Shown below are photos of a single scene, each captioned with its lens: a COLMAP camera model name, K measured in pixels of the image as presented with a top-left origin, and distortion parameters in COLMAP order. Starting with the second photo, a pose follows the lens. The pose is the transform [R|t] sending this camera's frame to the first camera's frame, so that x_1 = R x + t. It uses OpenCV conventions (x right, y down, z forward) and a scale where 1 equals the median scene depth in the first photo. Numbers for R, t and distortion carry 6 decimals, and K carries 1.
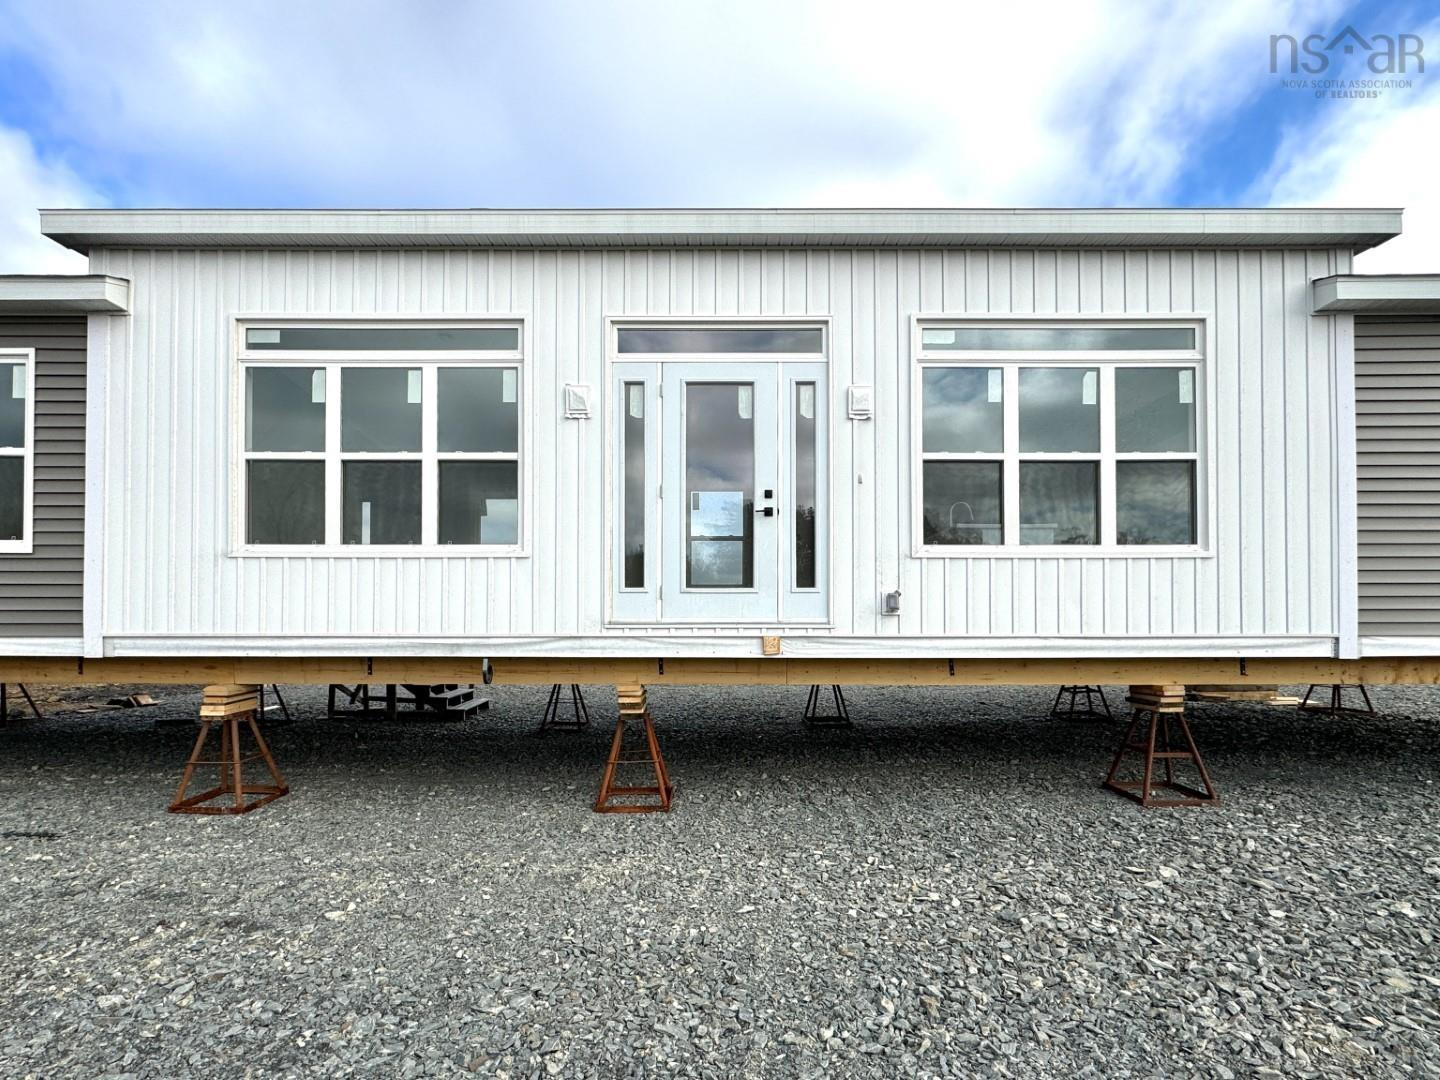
lens RADIAL K [[670.8, 0, 719.9], [0, 670.8, 539.9], [0, 0, 1]] dist [-0.000827, -0.000054]
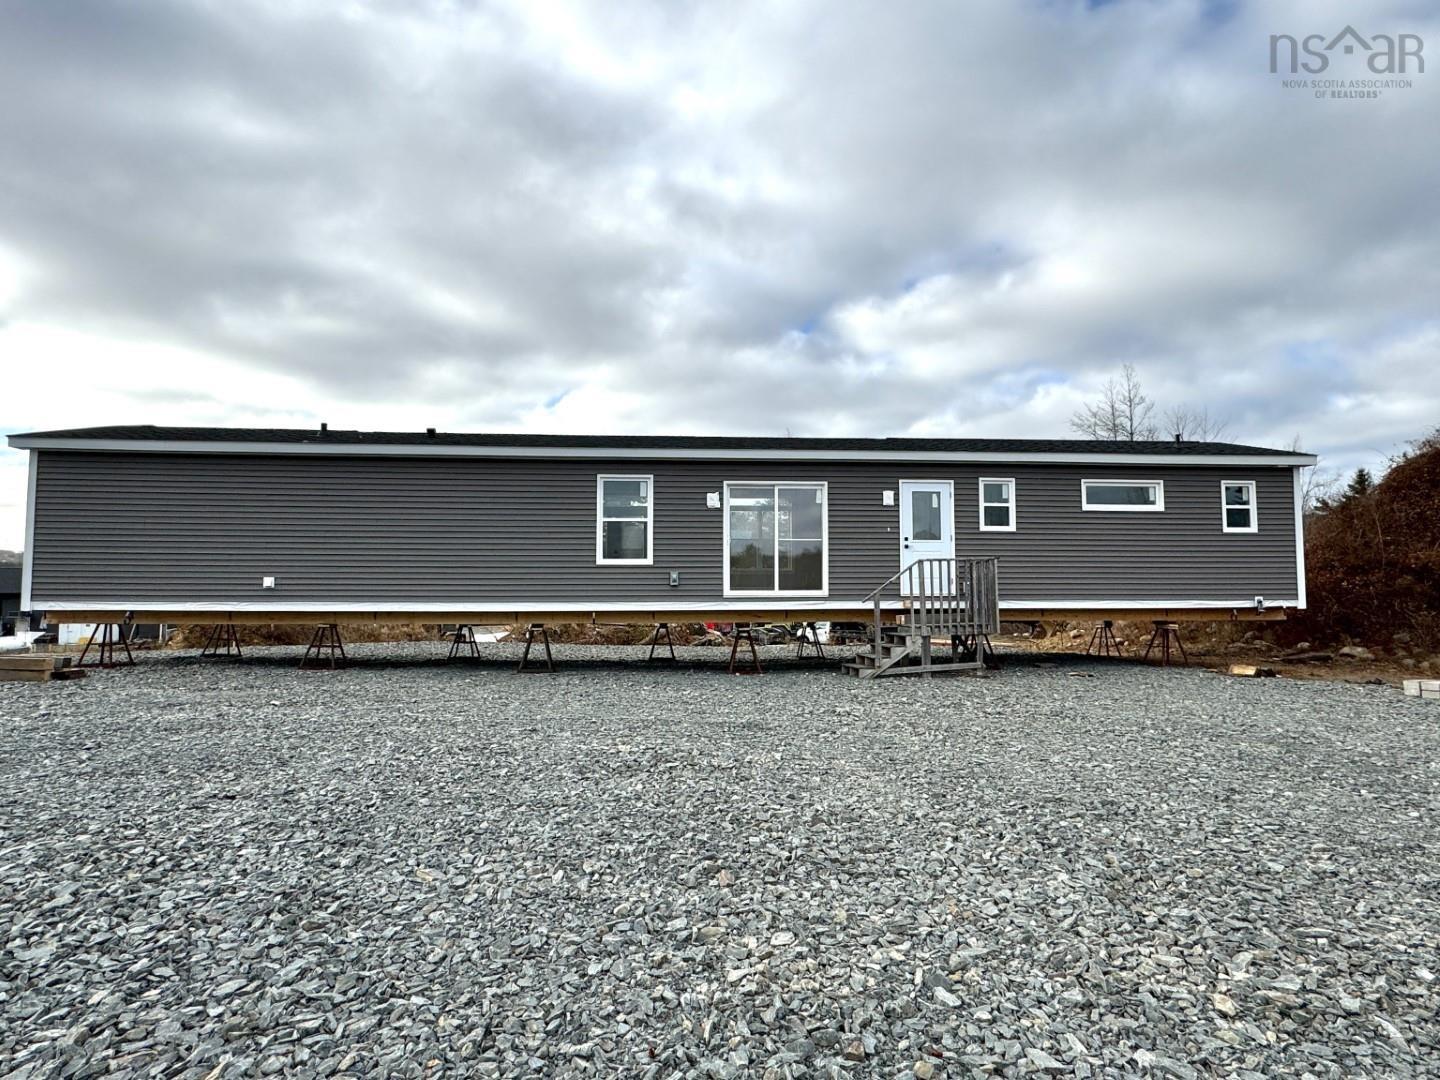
lens RADIAL K [[797.0, 0, 719.8], [0, 797.0, 538.0], [0, 0, 1]] dist [0.000069, 0.000008]
pose [[0.984719, 0.009312, 0.173899, -1.258182], [-0.001431, 0.998968, -0.045392, 0.051890], [-0.174142, 0.044450, 0.983717, -1.686648]]
